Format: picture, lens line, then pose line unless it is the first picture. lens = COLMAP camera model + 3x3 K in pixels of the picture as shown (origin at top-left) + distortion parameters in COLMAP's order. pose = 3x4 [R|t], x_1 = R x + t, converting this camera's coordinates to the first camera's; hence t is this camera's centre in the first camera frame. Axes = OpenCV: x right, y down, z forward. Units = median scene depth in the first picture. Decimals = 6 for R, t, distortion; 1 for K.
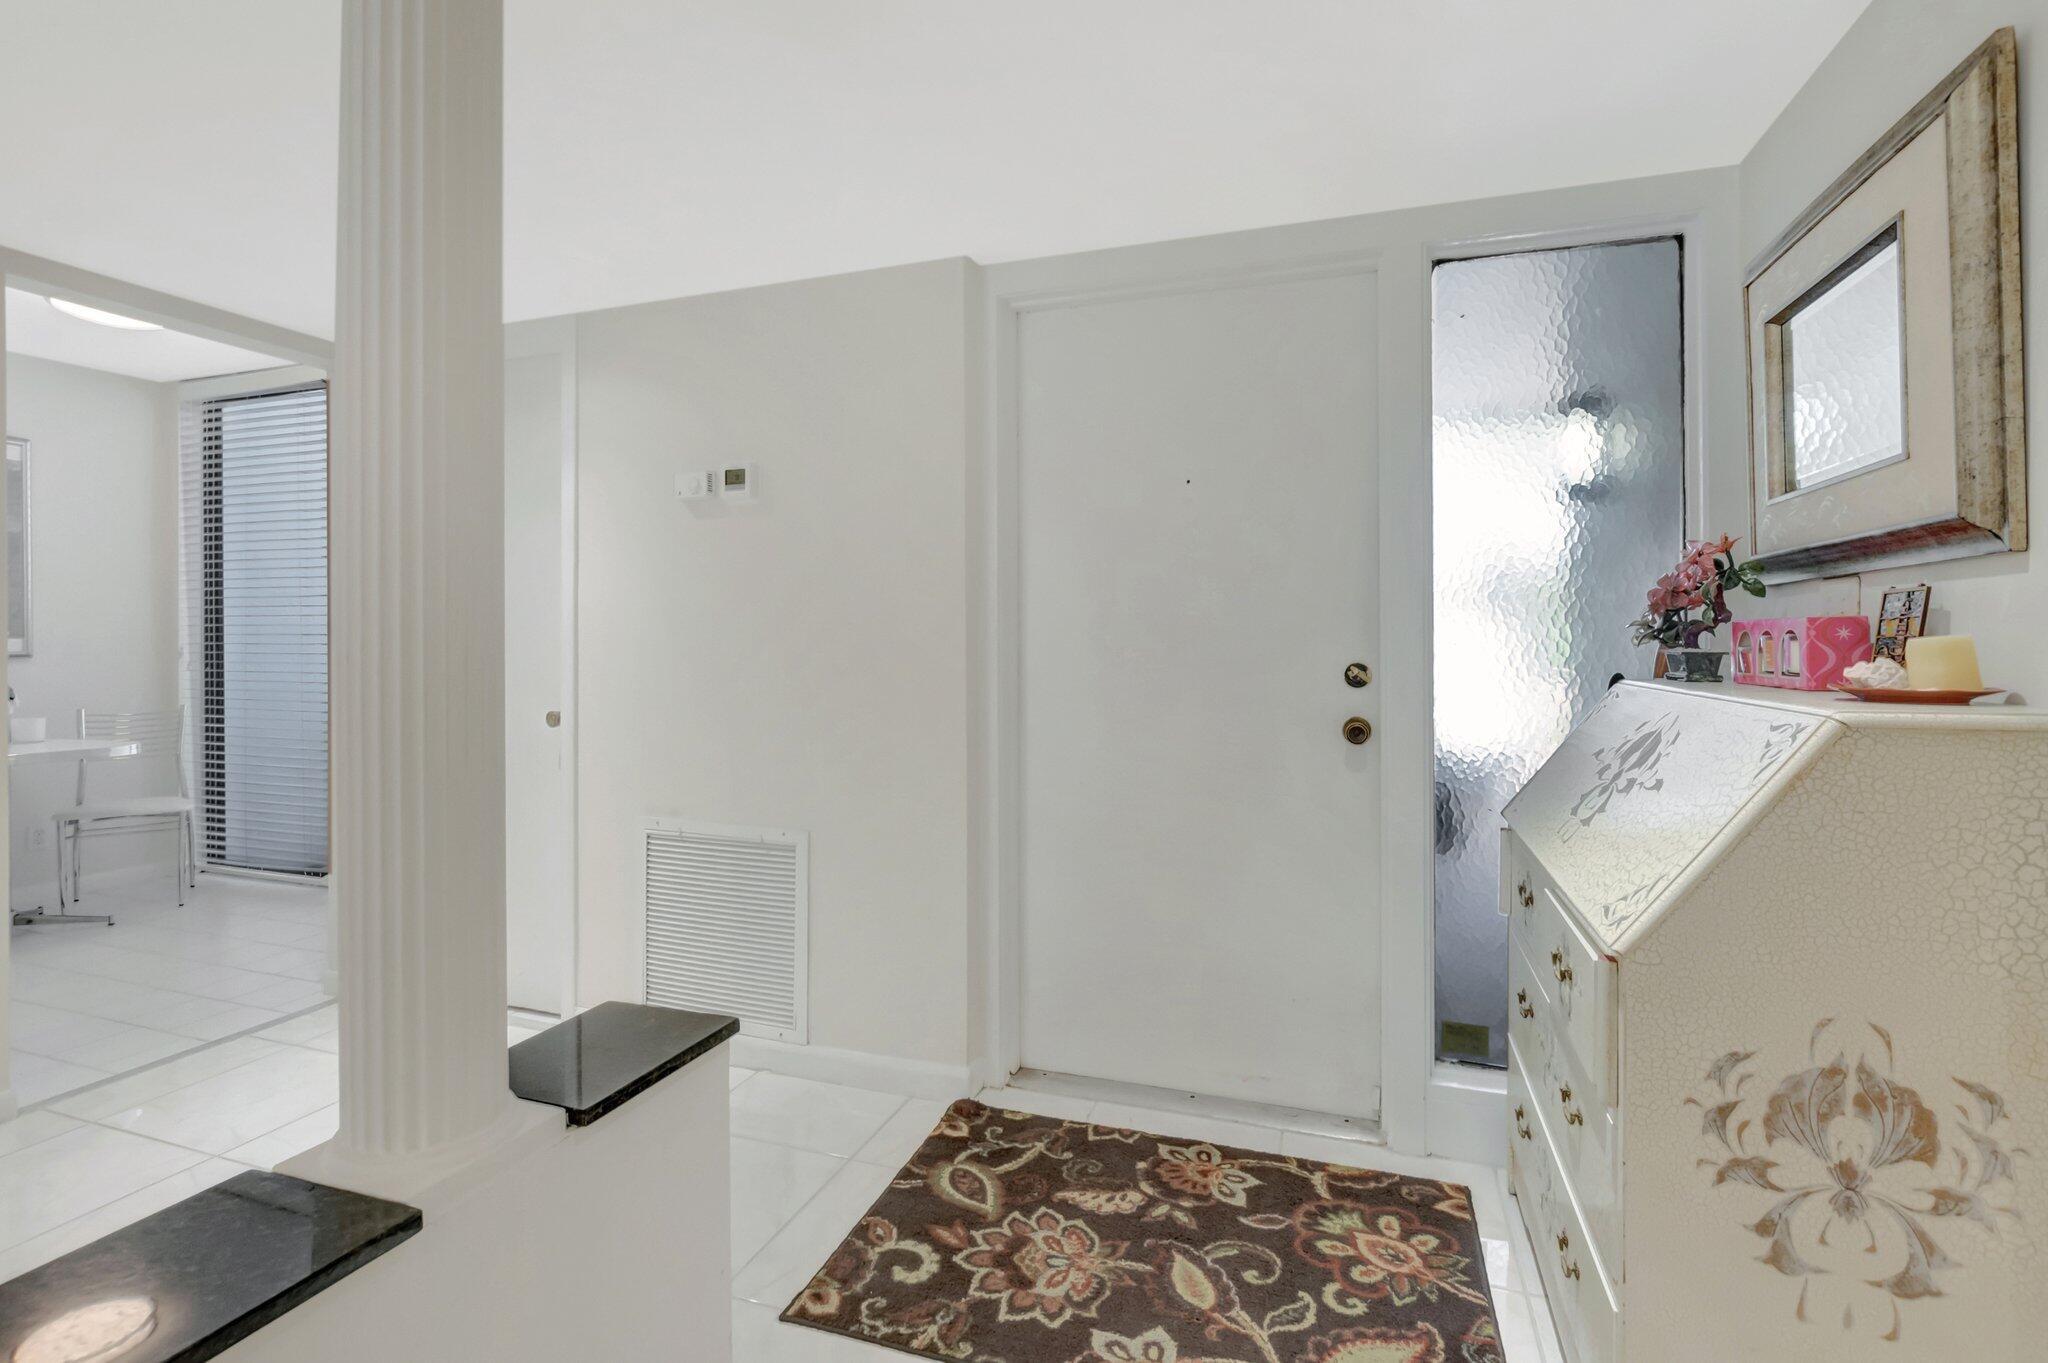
lens RADIAL K [[896.5, 0, 1074.3], [0, 896.5, 641.7], [0, 0, 1]] dist [-0.006968, 0.002238]
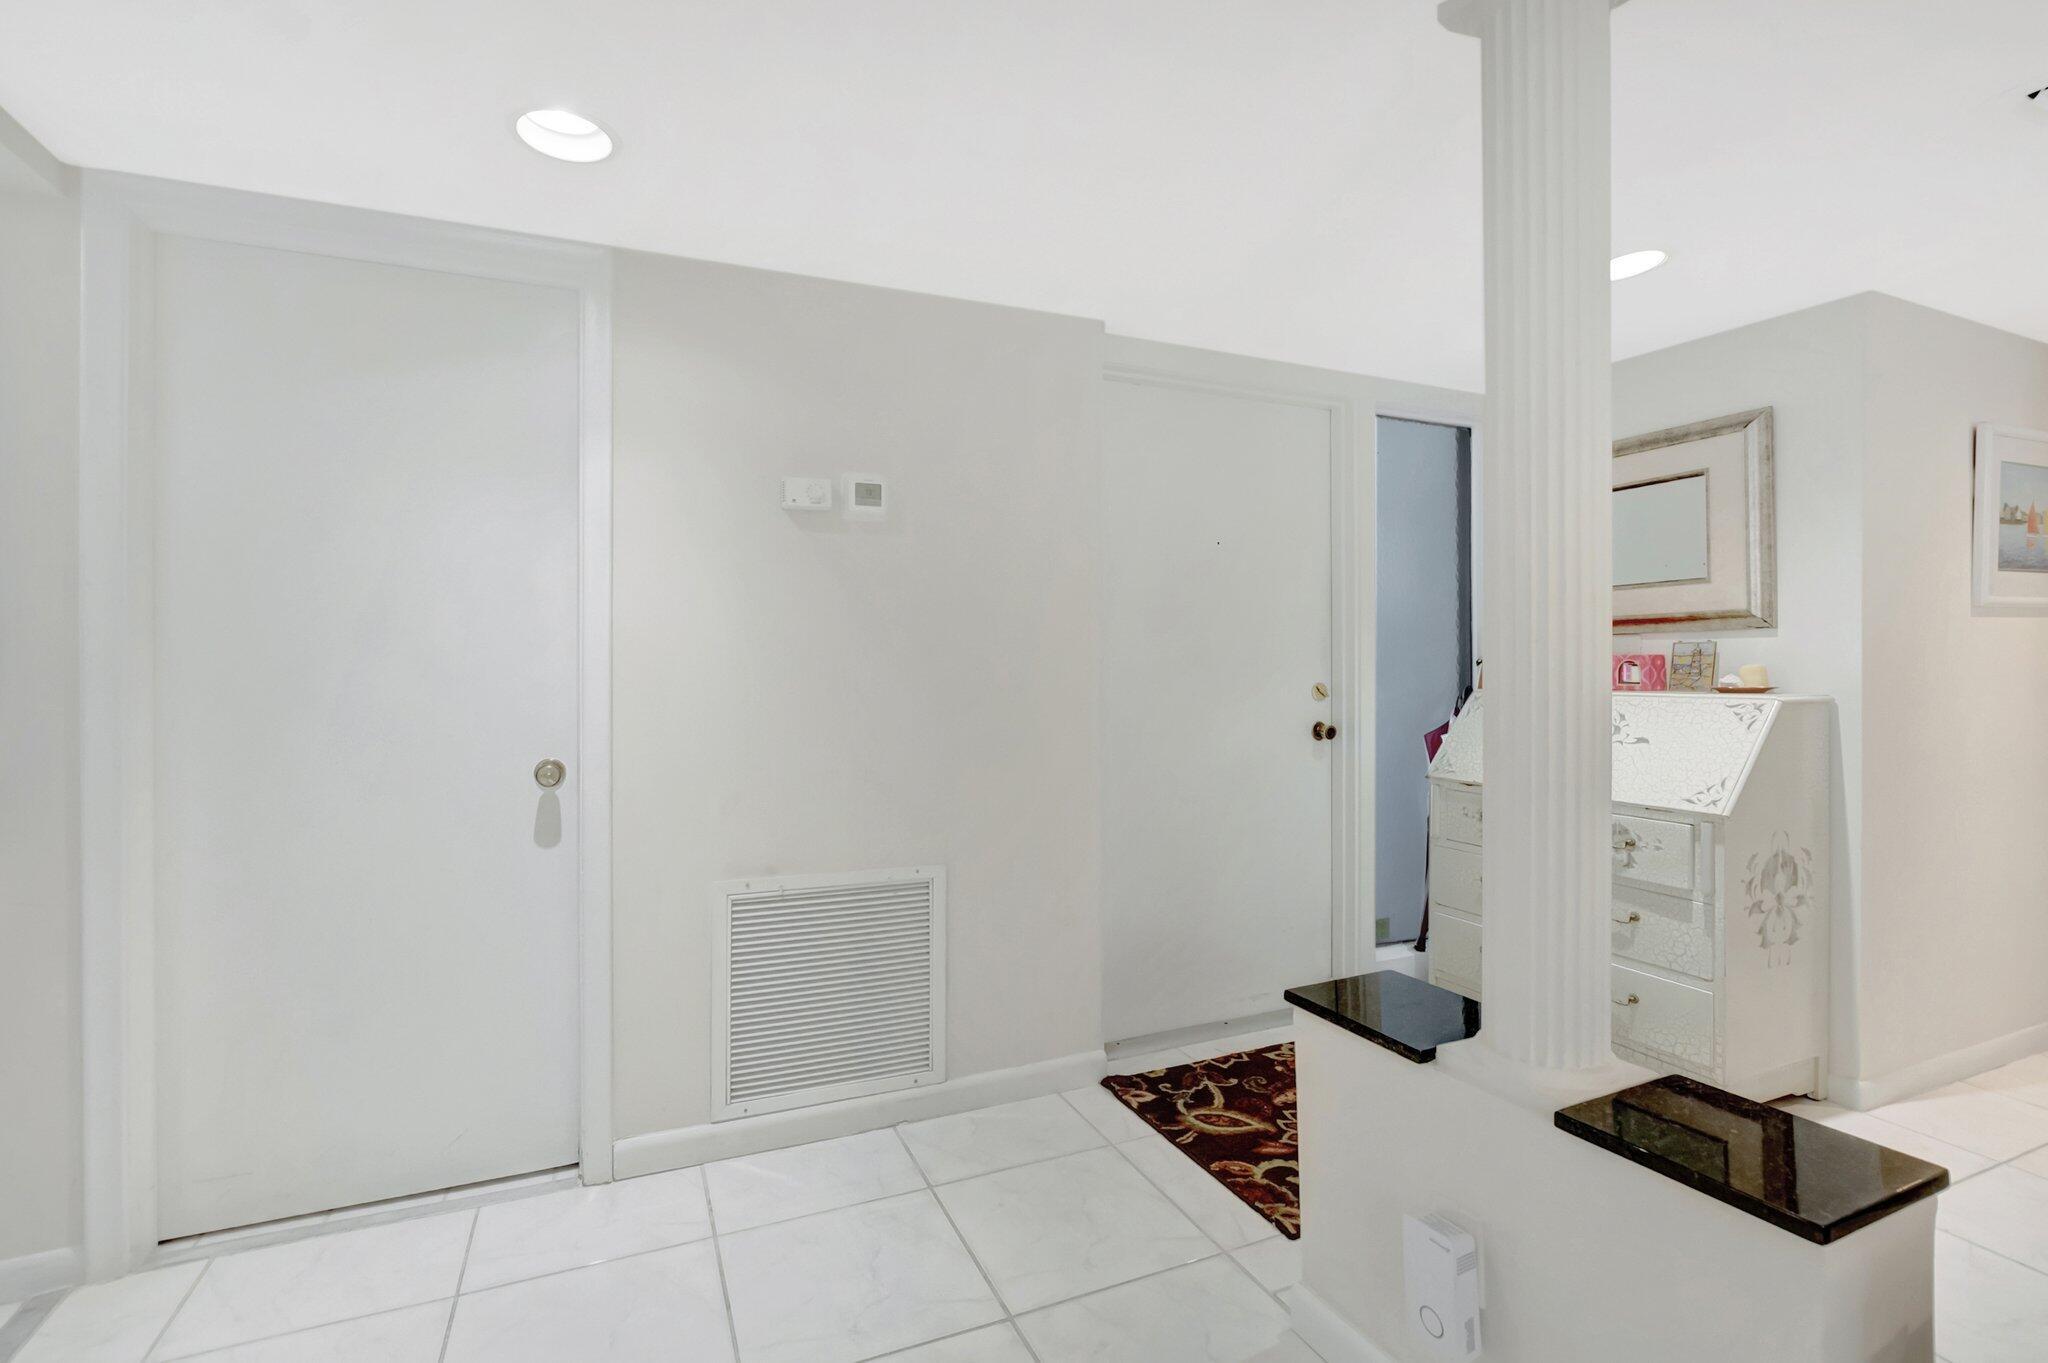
lens RADIAL K [[896.5, 0, 1010.9], [0, 896.5, 663.1], [0, 0, 1]] dist [-0.006968, 0.002238]
pose [[0.768895, -0.006374, 0.639343, -1.208519], [0.003908, 0.999978, 0.005269, -0.017558], [-0.639363, -0.001553, 0.768904, 0.281075]]
